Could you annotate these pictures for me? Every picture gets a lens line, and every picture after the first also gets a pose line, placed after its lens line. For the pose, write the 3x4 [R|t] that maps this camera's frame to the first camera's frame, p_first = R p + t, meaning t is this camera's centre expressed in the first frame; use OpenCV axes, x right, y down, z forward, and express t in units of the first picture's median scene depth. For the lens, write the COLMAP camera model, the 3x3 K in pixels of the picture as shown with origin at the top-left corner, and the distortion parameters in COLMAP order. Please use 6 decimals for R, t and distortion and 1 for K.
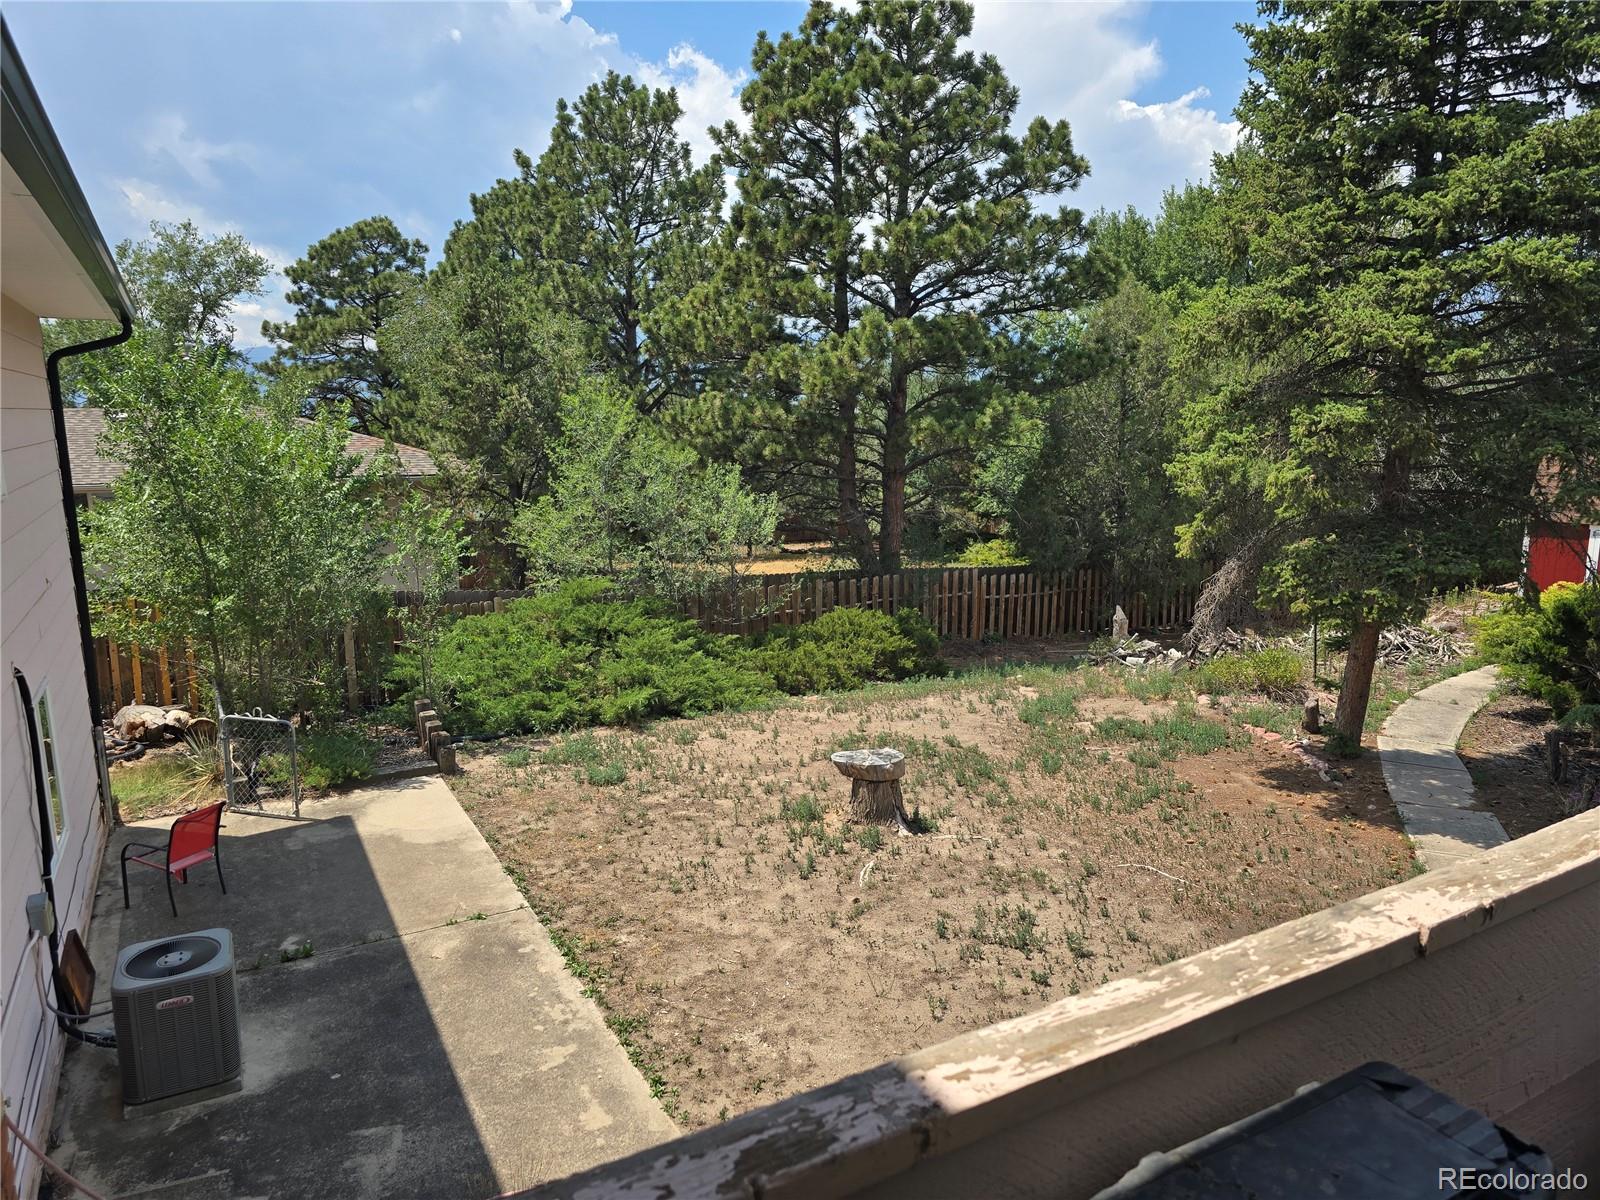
lens RADIAL K [[1064.1, 0, 804.5], [0, 1064.1, 613.9], [0, 0, 1]] dist [0.065602, -0.051033]
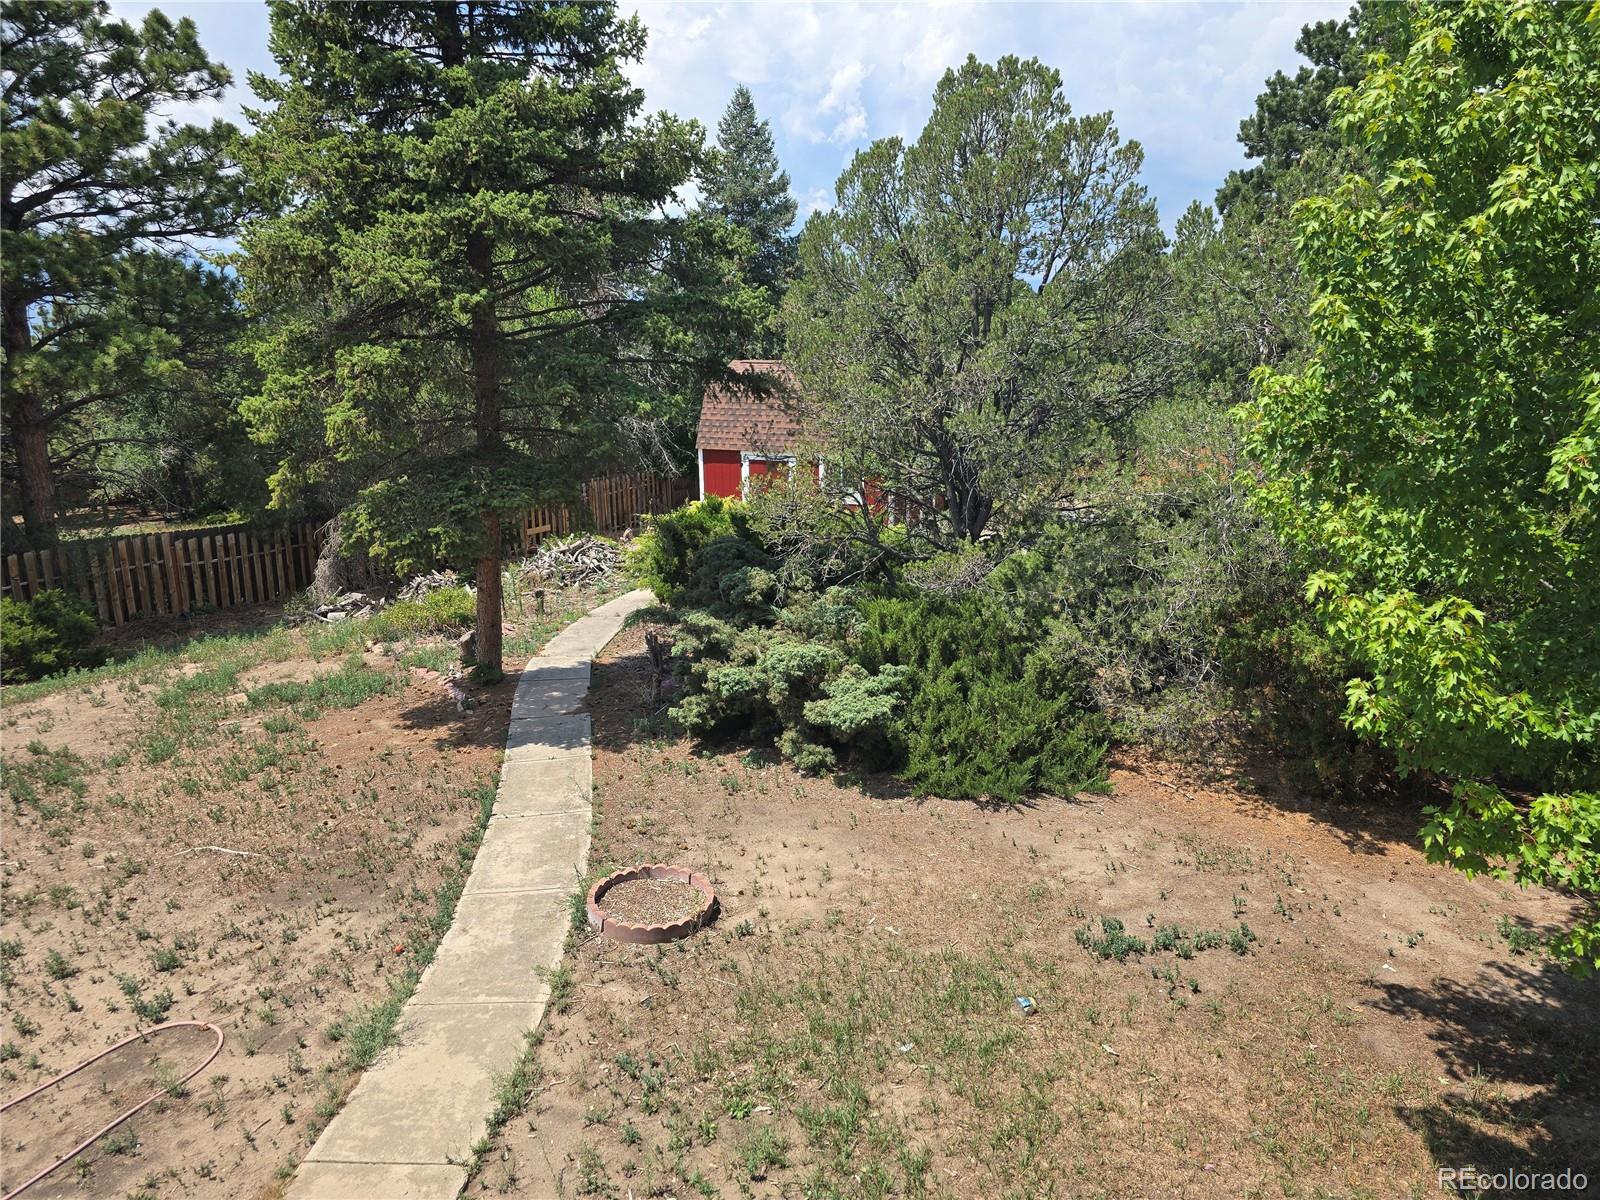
lens RADIAL K [[1064.1, 0, 804.5], [0, 1064.1, 613.9], [0, 0, 1]] dist [0.065602, -0.051033]
pose [[0.825261, -0.138938, 0.547395, 0.191434], [0.110032, 0.990248, 0.085456, 0.008754], [-0.553929, -0.010292, 0.832500, -0.046207]]
